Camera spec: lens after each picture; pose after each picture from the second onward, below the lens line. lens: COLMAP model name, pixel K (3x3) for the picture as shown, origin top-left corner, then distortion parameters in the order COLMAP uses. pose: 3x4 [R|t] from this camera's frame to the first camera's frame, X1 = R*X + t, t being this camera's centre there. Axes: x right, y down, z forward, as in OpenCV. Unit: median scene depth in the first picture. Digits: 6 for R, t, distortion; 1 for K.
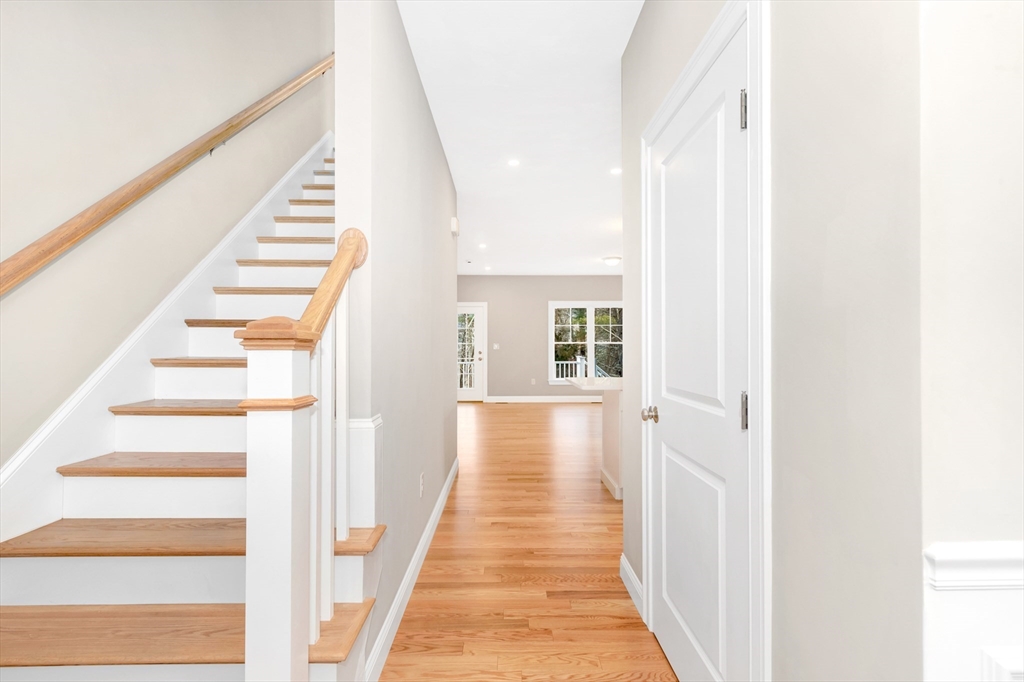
lens RADIAL K [[488.7, 0, 510.3], [0, 488.7, 343.2], [0, 0, 1]] dist [0.005969, 0.001087]
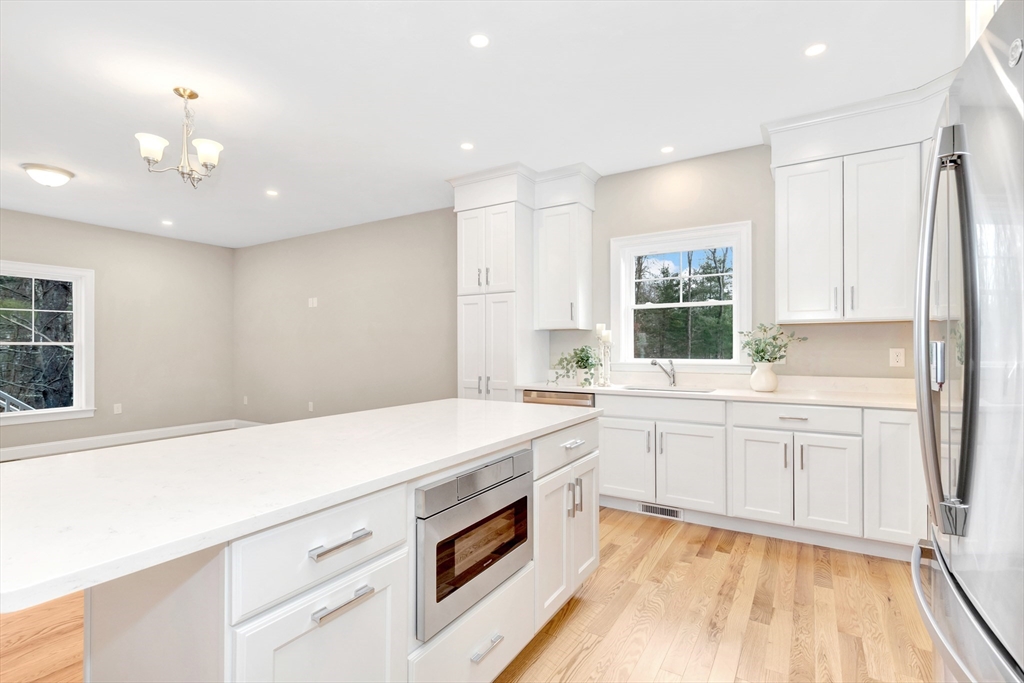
lens RADIAL K [[481.3, 0, 510.9], [0, 481.3, 345.2], [0, 0, 1]] dist [0.007081, -0.001553]
pose [[0.533625, 0.010301, 0.845658, 0.056055], [-0.008885, 0.999939, -0.006574, -0.000336], [-0.845675, -0.004005, 0.533684, 0.412825]]
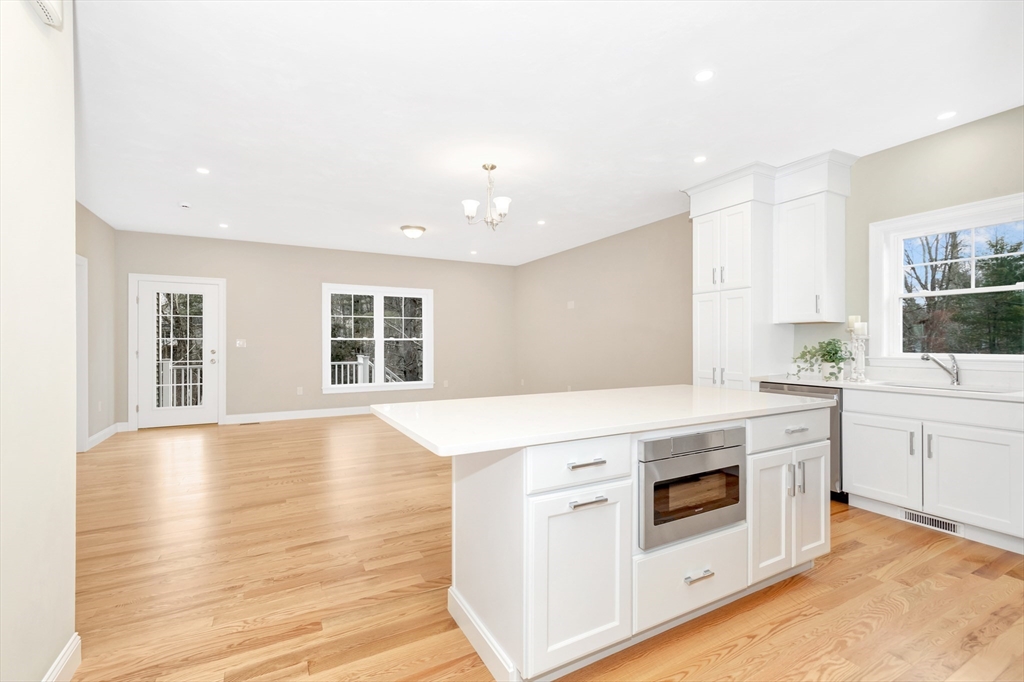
lens RADIAL K [[448.9, 0, 508.4], [0, 448.9, 344.0], [0, 0, 1]] dist [0.002495, 0.001153]
pose [[0.887246, 0.004404, 0.461275, 0.019939], [-0.008192, 0.999947, 0.006210, 0.001321], [-0.461223, -0.009289, 0.887236, 0.360288]]
